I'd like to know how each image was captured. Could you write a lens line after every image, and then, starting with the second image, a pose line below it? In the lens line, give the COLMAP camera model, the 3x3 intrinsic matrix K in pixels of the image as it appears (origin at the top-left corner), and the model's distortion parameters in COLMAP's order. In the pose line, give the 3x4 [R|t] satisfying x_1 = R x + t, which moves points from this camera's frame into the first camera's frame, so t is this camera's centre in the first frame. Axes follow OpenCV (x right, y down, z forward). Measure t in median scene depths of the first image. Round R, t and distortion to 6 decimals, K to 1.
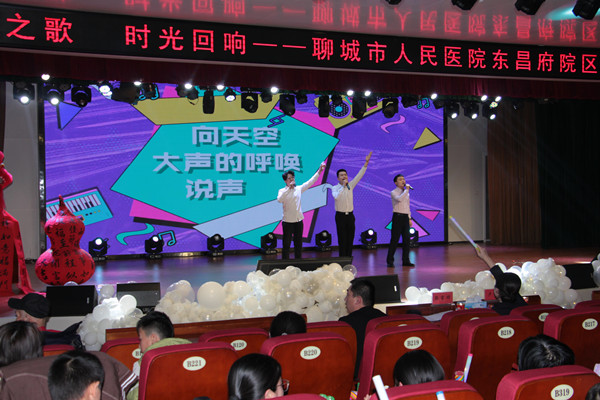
lens RADIAL K [[803.8, 0, 300.5], [0, 803.8, 196.3], [0, 0, 1]] dist [0.130037, 0.000000]
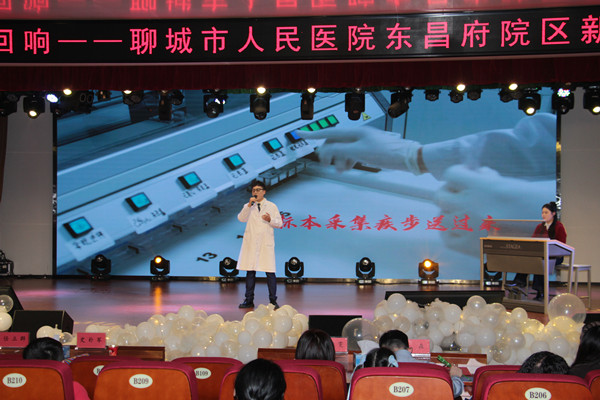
lens RADIAL K [[931.3, 0, 309.2], [0, 931.3, 206.0], [0, 0, 1]] dist [0.196387, 0.000000]
pose [[0.851260, 0.016495, -0.524485, 0.676792], [-0.019118, 0.999817, 0.000415, -0.013573], [0.524396, 0.009674, 0.851420, 0.247568]]
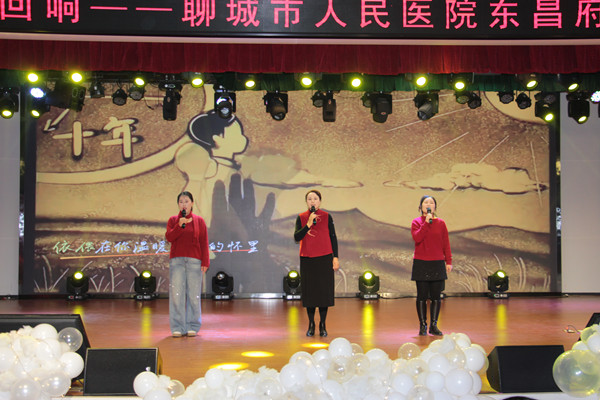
lens RADIAL K [[803.8, 0, 301.4], [0, 803.8, 199.6], [0, 0, 1]] dist [0.130037, 0.000000]
pose [[0.933973, -0.000275, -0.357345, 0.351791], [-0.014802, 0.999112, -0.039457, 0.007042], [0.357038, 0.042141, 0.933139, 0.374201]]
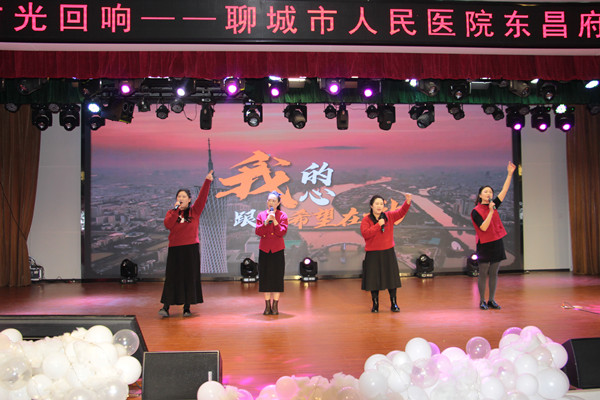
lens RADIAL K [[569.1, 0, 301.3], [0, 569.1, 199.4], [0, 0, 1]] dist [-0.033476, 0.000000]
pose [[0.944214, -0.012592, -0.329090, 0.245851], [-0.001589, 0.999083, -0.042789, 0.007119], [0.329327, 0.040925, 0.943328, 0.514032]]
